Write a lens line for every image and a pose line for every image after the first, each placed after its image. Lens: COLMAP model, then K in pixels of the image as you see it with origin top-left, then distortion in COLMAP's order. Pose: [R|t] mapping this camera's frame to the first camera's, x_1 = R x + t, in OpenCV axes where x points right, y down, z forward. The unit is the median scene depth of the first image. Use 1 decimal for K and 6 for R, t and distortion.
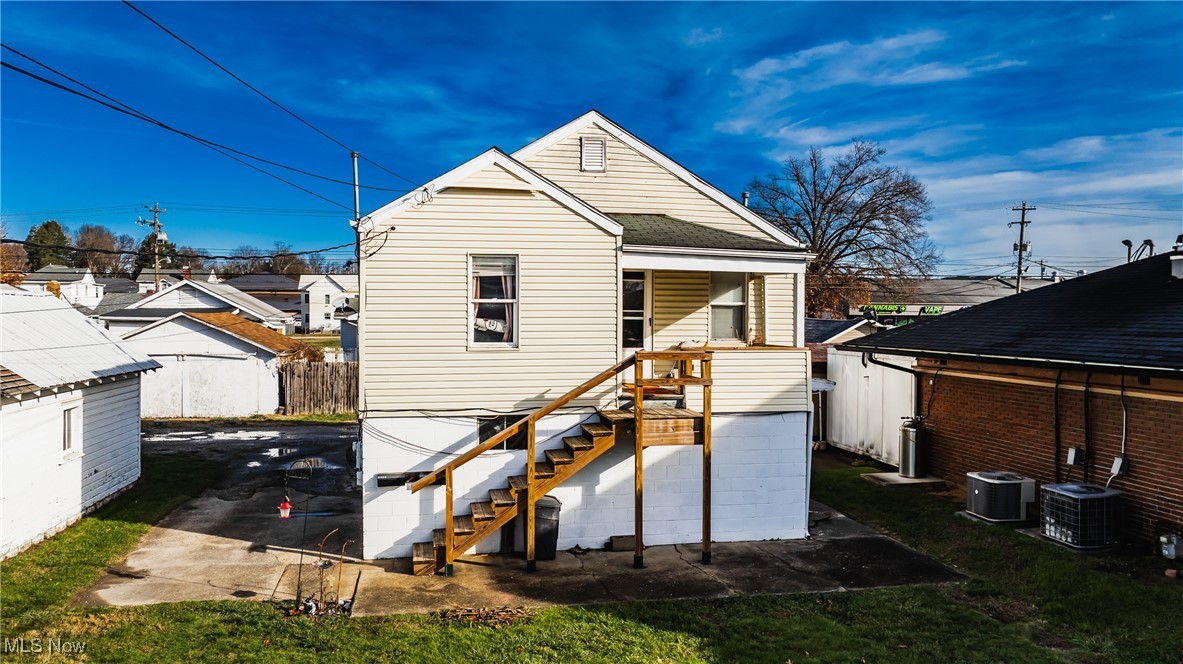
lens RADIAL K [[876.3, 0, 591.5], [0, 876.3, 332.0], [0, 0, 1]] dist [-0.022775, 0.000836]
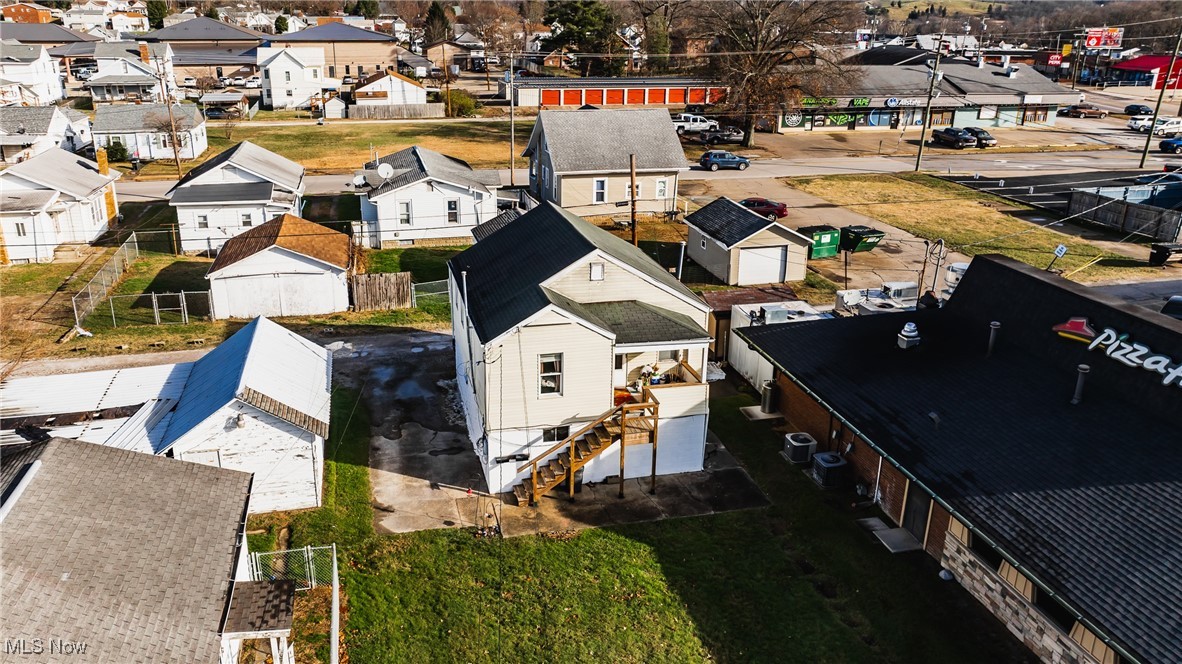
lens RADIAL K [[889.3, 0, 591.0], [0, 889.3, 332.0], [0, 0, 1]] dist [-0.024203, -0.001713]
pose [[0.997868, -0.008927, 0.064650, -0.149735], [-0.012128, 0.947983, 0.318091, -0.767398], [-0.064127, -0.318197, 0.945853, -0.881406]]
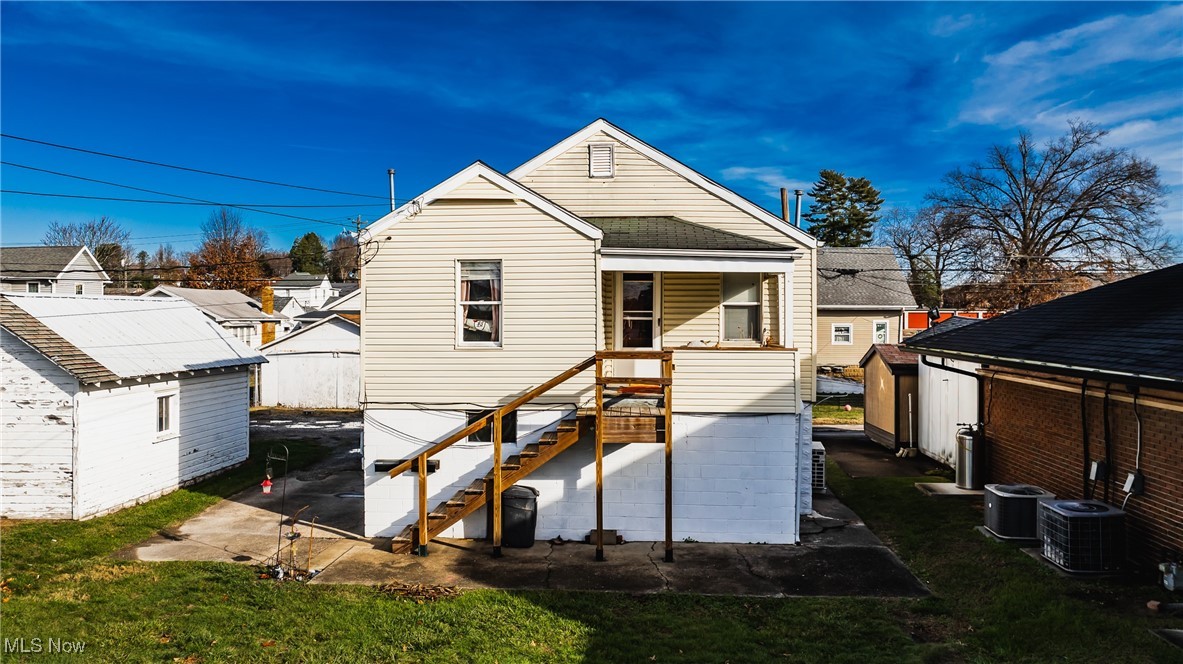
lens RADIAL K [[877.6, 0, 588.7], [0, 877.6, 315.2], [0, 0, 1]] dist [-0.022201, 0.000488]
pose [[0.967071, -0.003721, -0.254481, 0.289939], [-0.001201, 0.999815, -0.019184, 0.000037], [0.254506, 0.018858, 0.966887, -0.006782]]
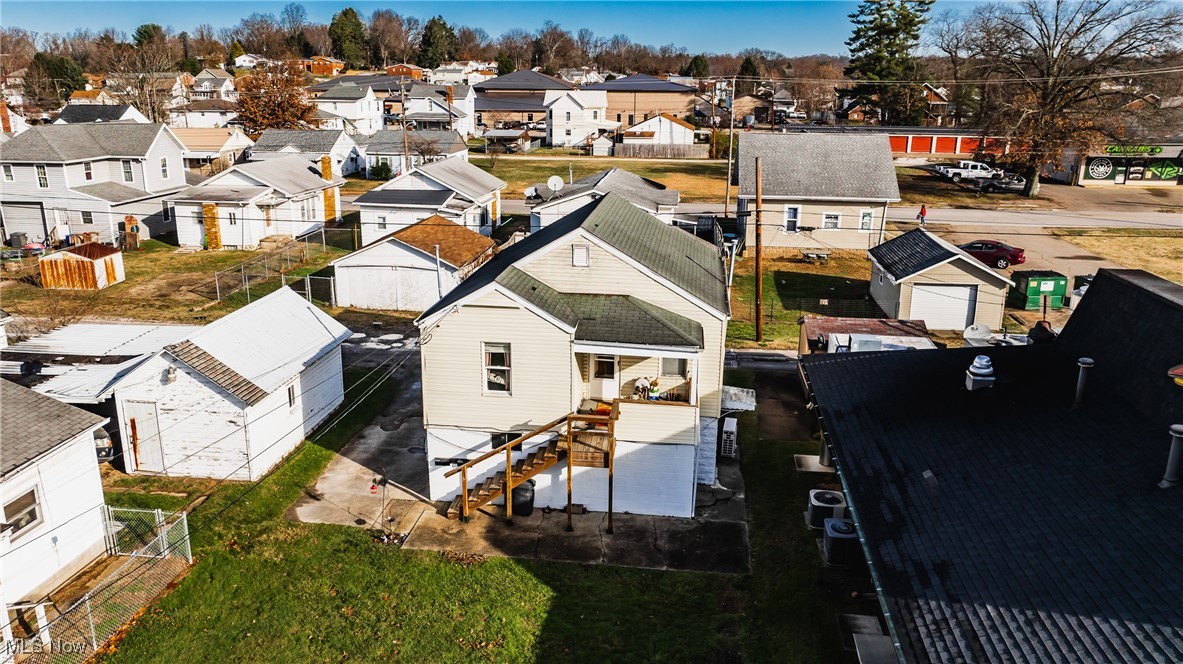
lens RADIAL K [[876.3, 0, 591.5], [0, 876.3, 332.0], [0, 0, 1]] dist [-0.022775, 0.000836]
pose [[0.953415, 0.090270, -0.287839, 0.534477], [-0.013000, 0.965586, 0.259760, -0.538499], [0.301382, -0.243917, 0.921777, -0.474648]]
